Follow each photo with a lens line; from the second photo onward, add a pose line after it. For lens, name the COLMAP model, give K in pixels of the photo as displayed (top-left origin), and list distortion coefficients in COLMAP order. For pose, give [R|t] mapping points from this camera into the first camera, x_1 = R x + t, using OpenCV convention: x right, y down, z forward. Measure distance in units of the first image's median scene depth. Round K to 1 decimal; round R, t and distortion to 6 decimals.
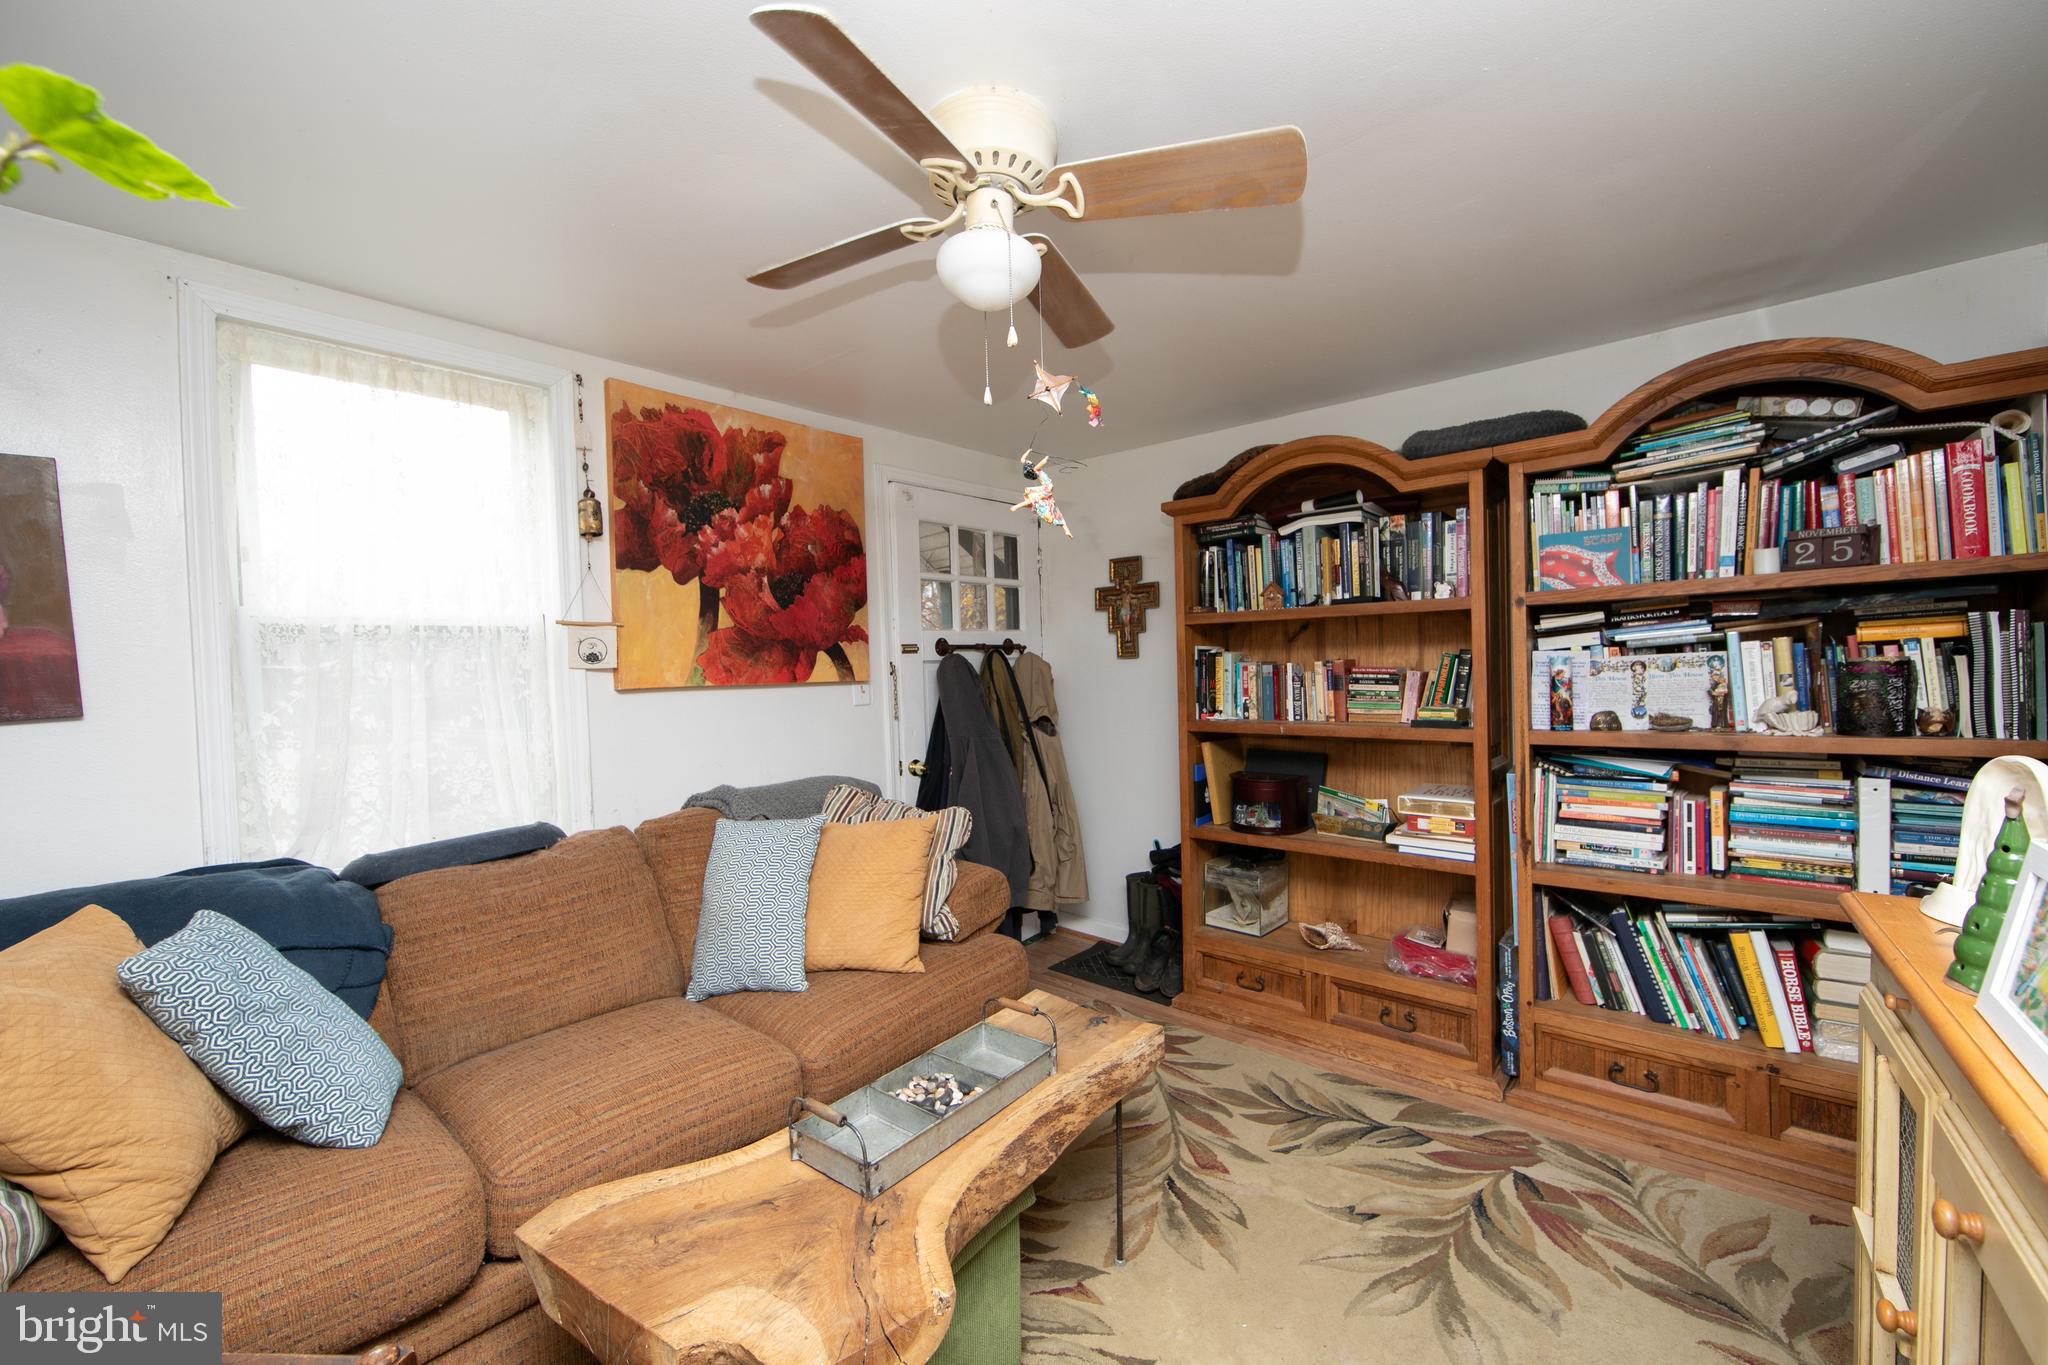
lens RADIAL K [[807.4, 0, 1023.0], [0, 807.4, 684.1], [0, 0, 1]] dist [-0.005526, 0.002173]
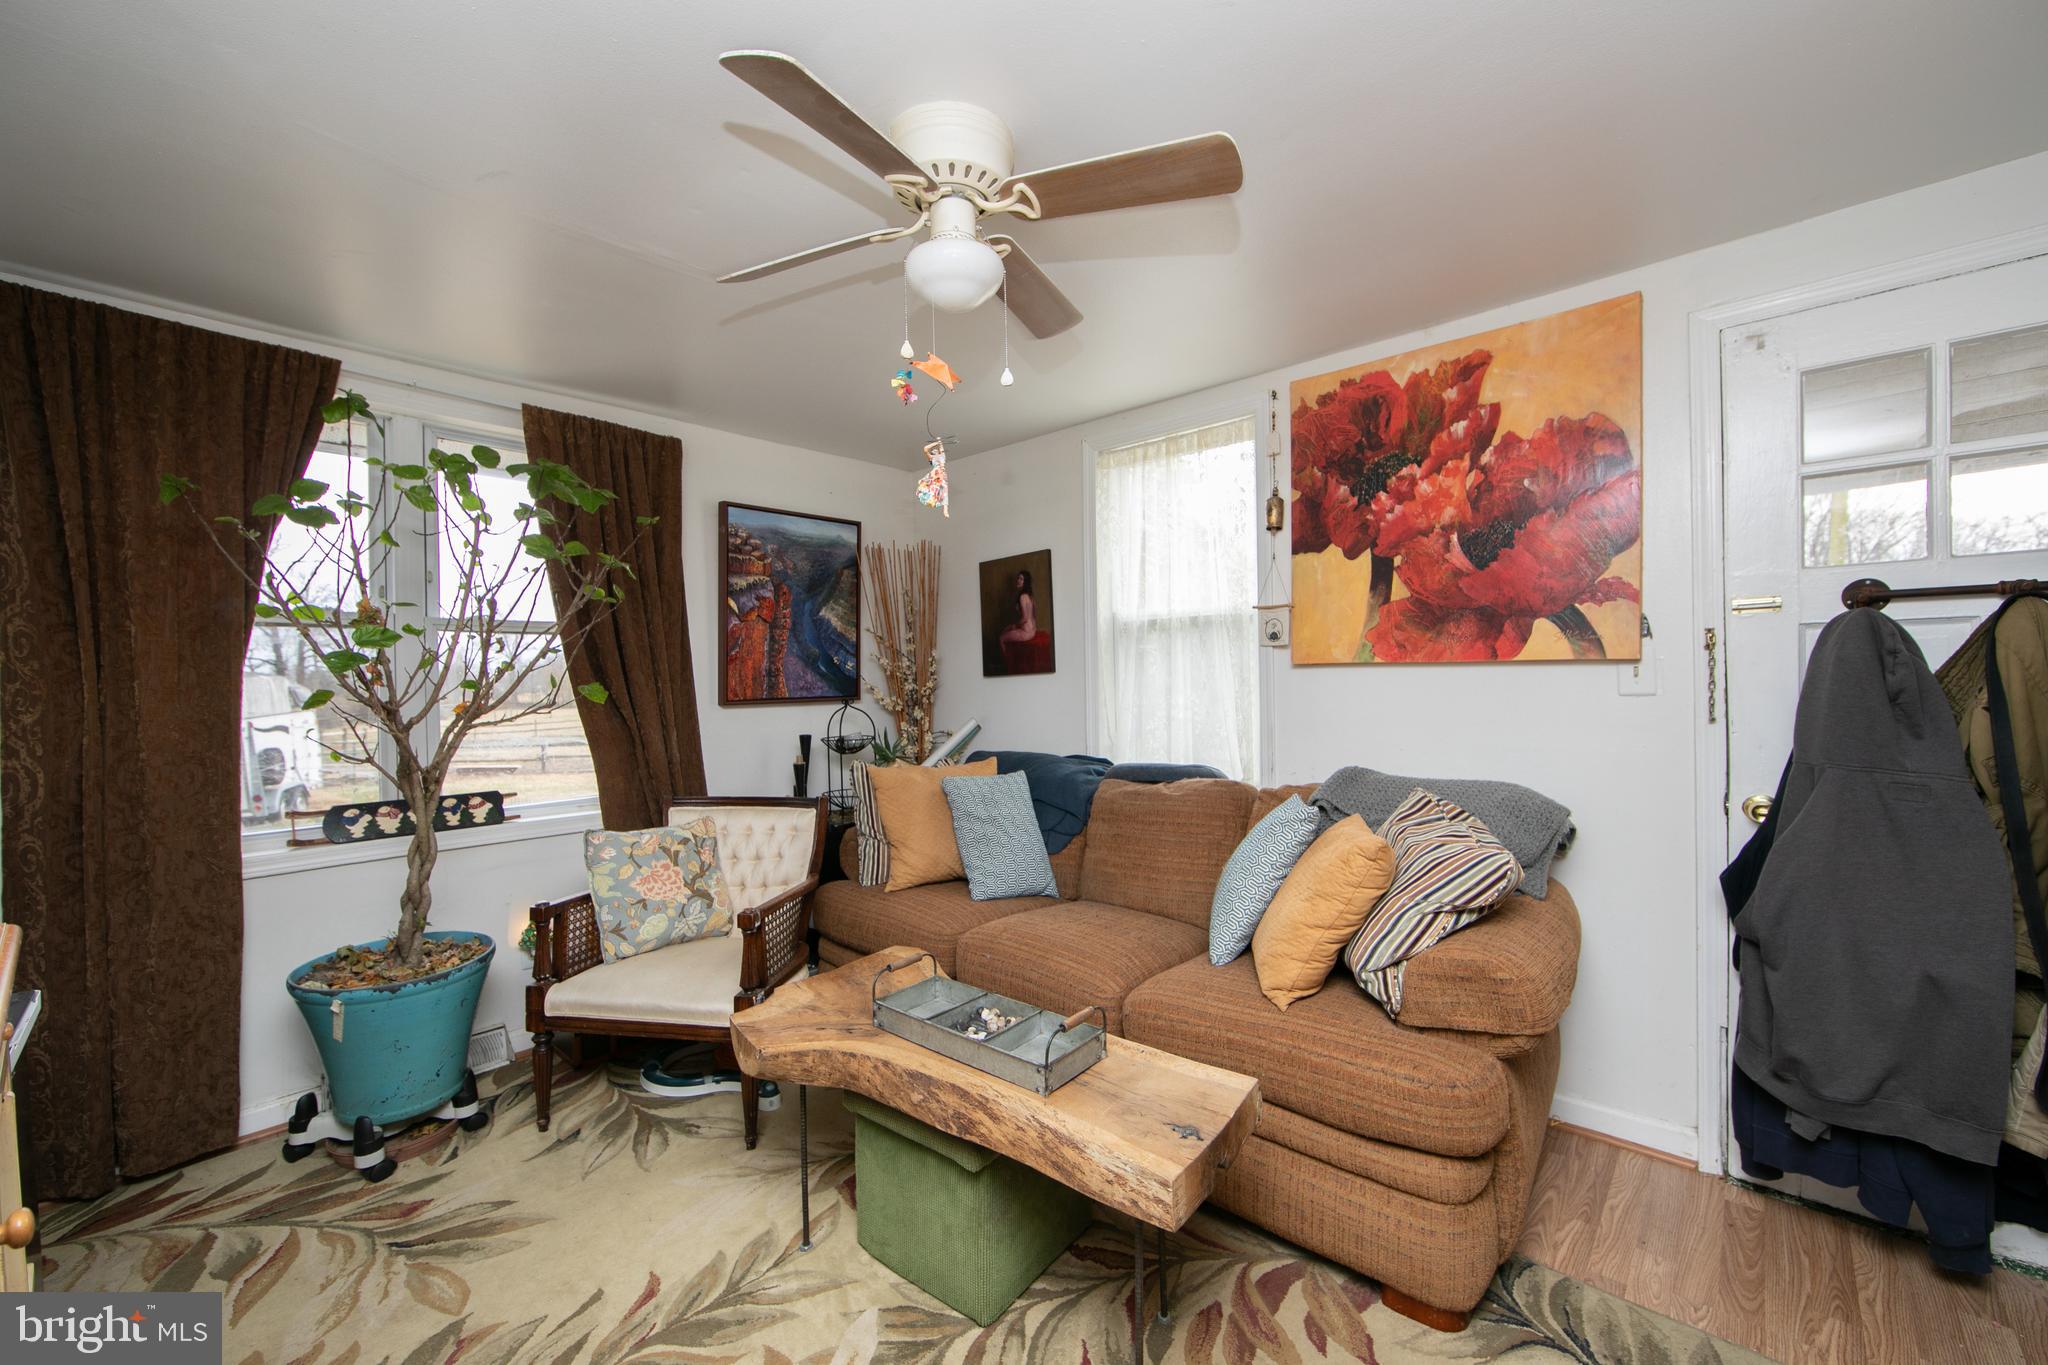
lens RADIAL K [[807.4, 0, 1023.3], [0, 807.4, 675.9], [0, 0, 1]] dist [-0.005526, 0.002173]
pose [[-0.021671, 0.033011, -0.999220, 0.556231], [-0.005518, 0.999436, 0.033138, -0.010803], [0.999750, 0.006232, -0.021477, 0.595290]]
